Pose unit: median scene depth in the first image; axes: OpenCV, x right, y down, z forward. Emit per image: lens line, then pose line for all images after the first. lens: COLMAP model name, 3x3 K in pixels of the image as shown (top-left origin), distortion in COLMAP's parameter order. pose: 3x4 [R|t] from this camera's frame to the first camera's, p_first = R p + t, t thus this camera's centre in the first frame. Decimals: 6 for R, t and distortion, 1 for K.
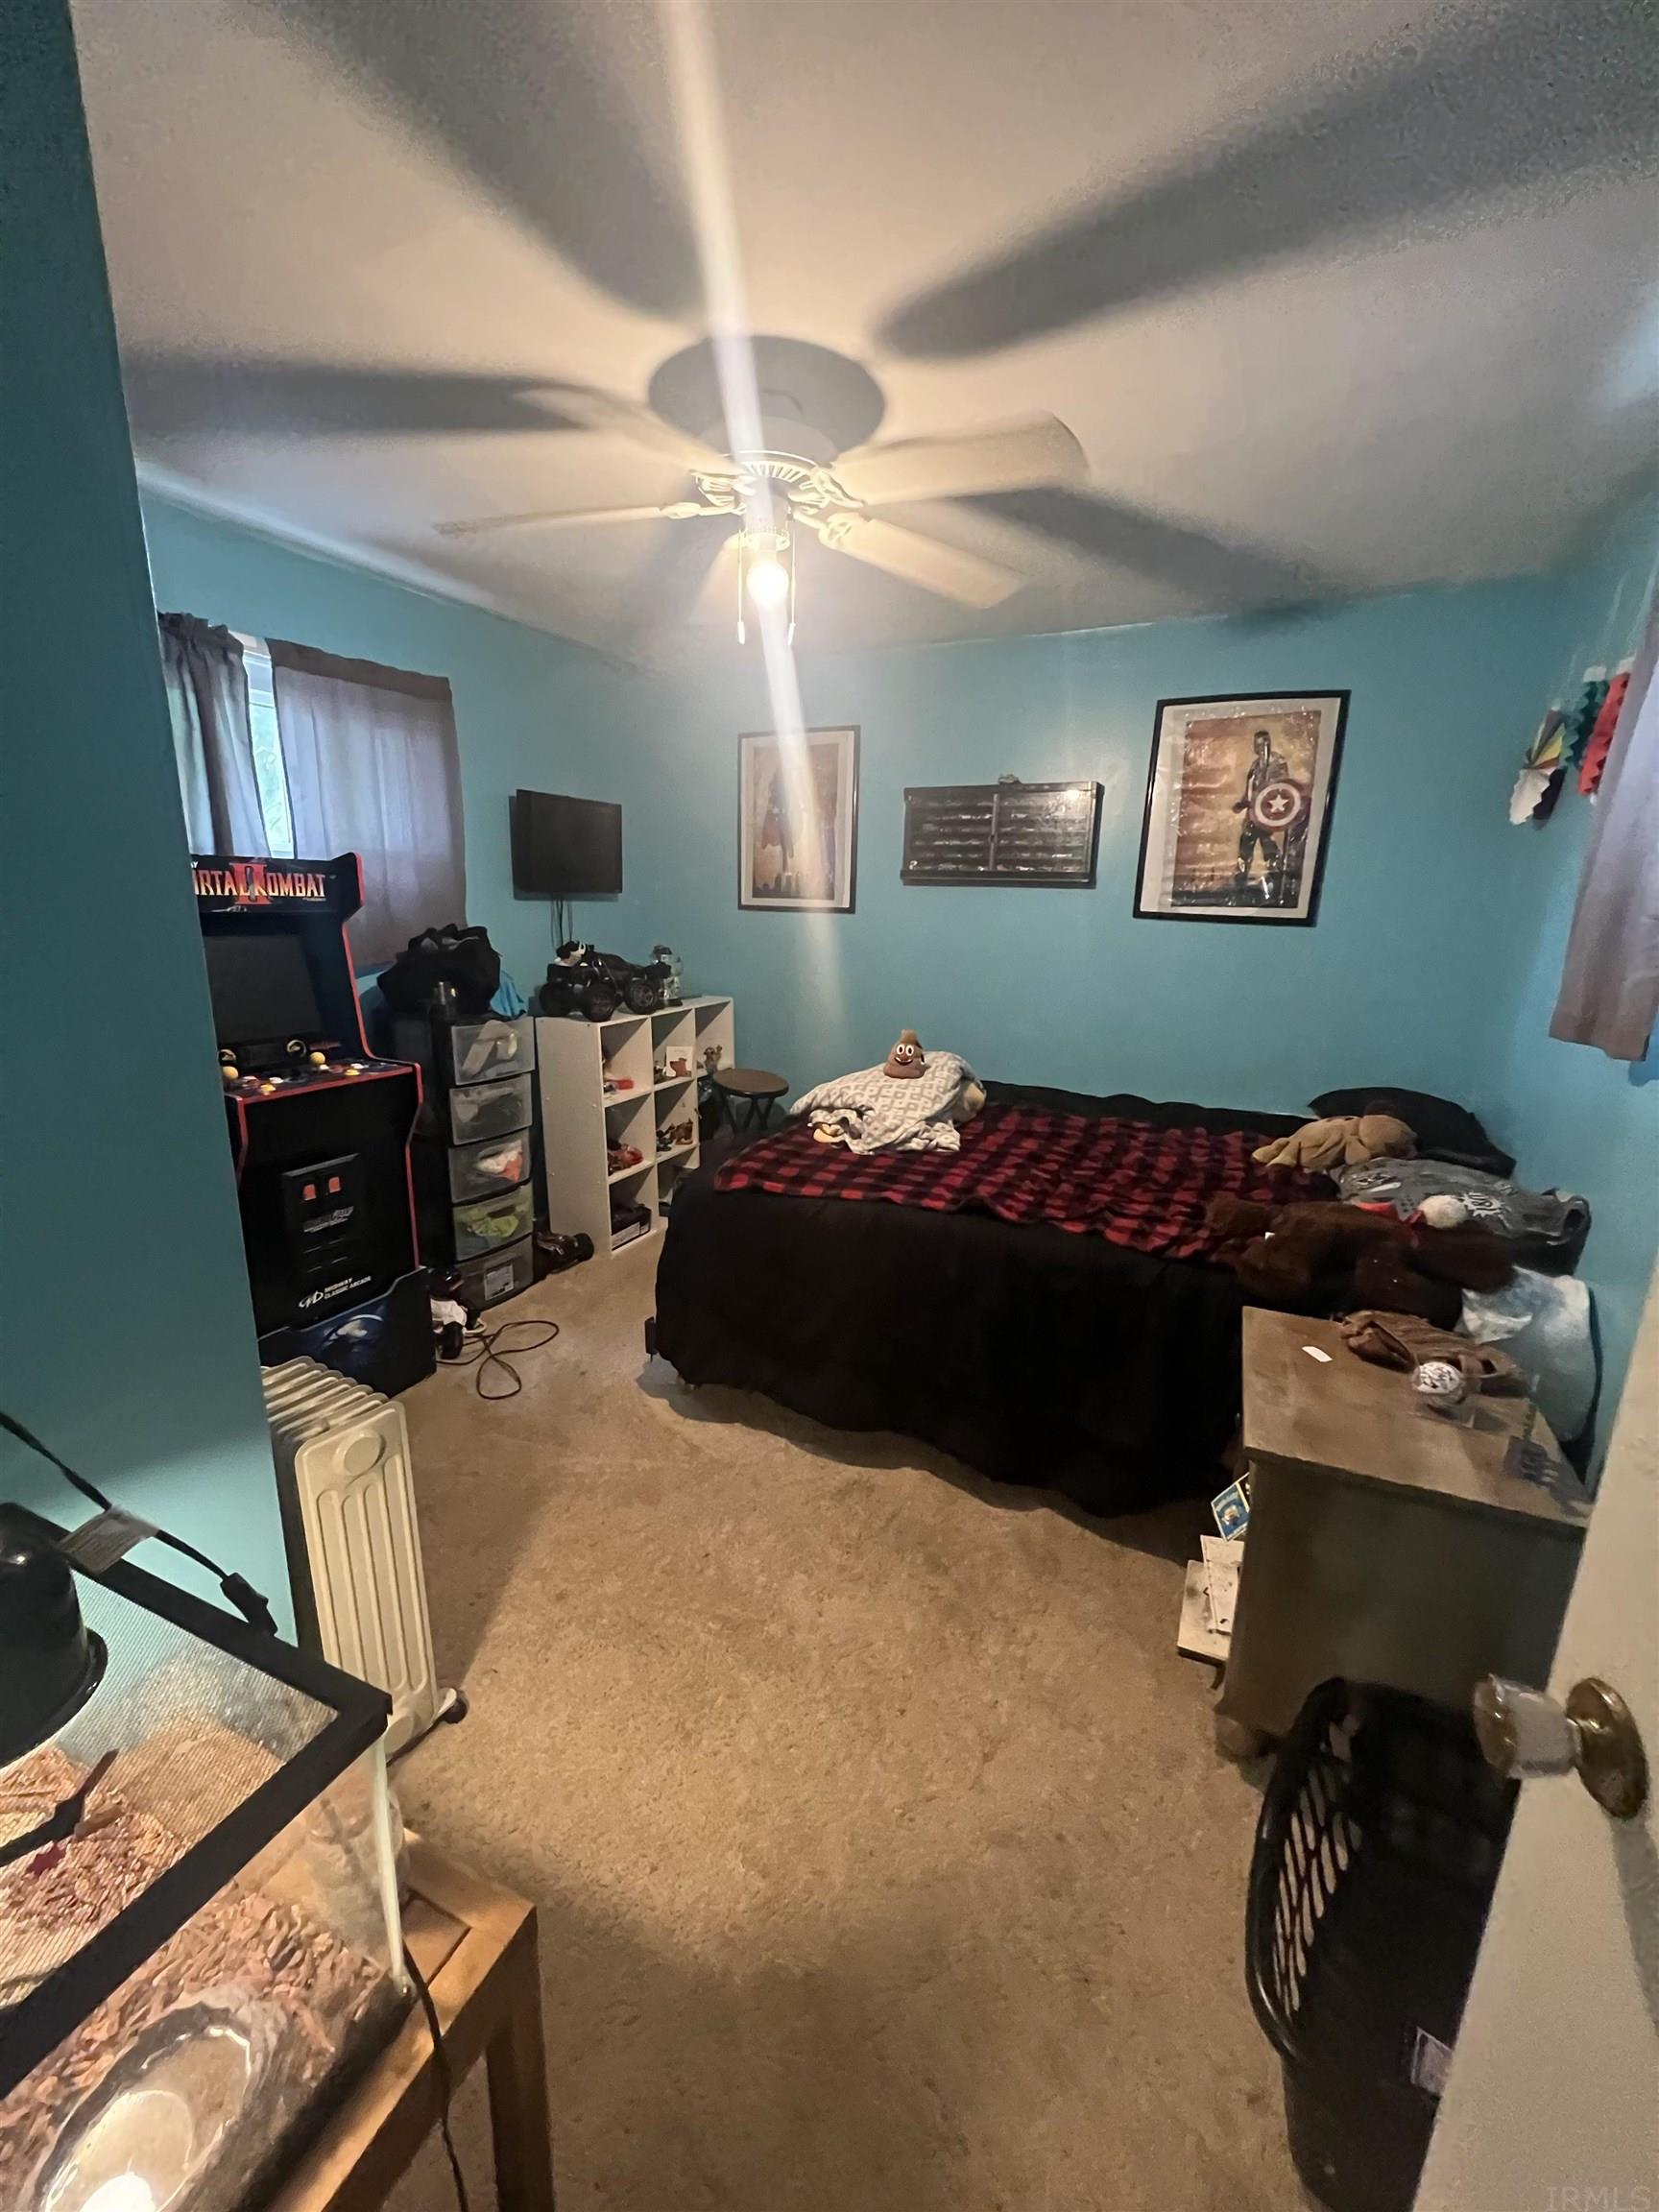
lens RADIAL K [[900.5, 0, 830.5], [0, 900.5, 1103.1], [0, 0, 1]] dist [0.004105, 0.000339]
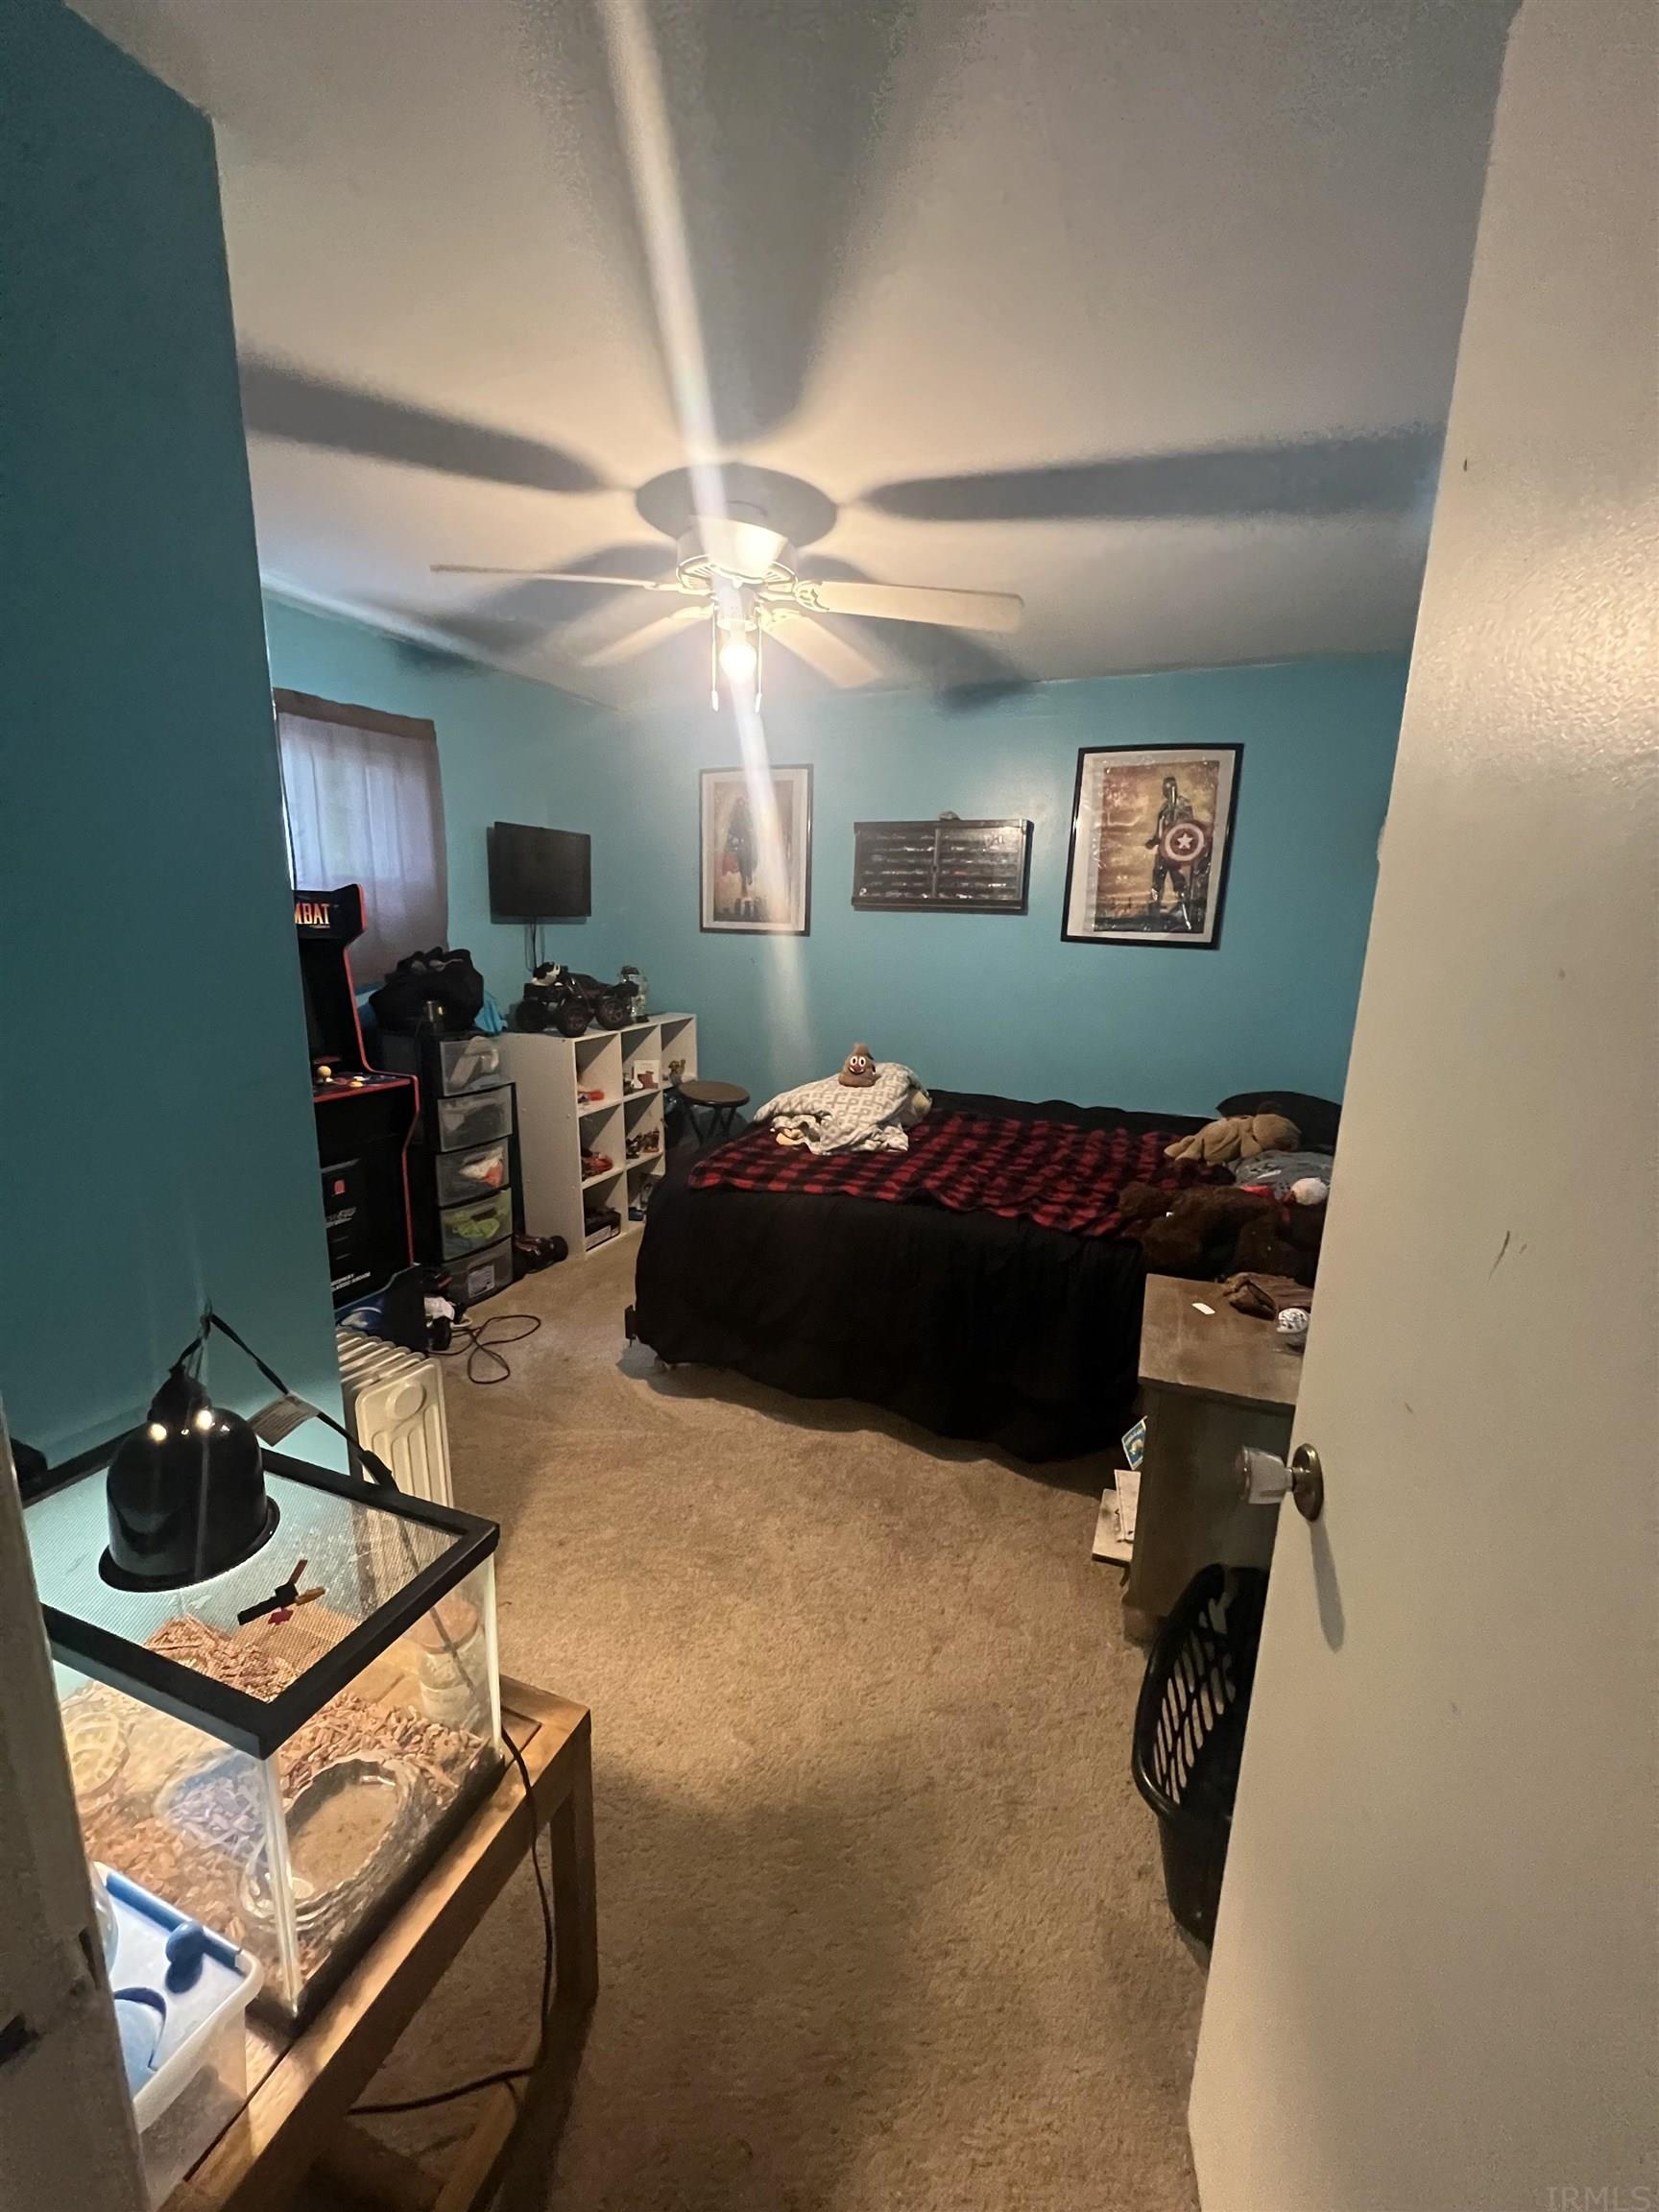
lens RADIAL K [[900.5, 0, 829.2], [0, 900.5, 1107.9], [0, 0, 1]] dist [0.004105, 0.000339]
pose [[0.998487, -0.009445, 0.054173, -0.016513], [0.010068, 0.999886, -0.011249, 0.013195], [-0.054061, 0.011778, 0.998468, -0.128153]]
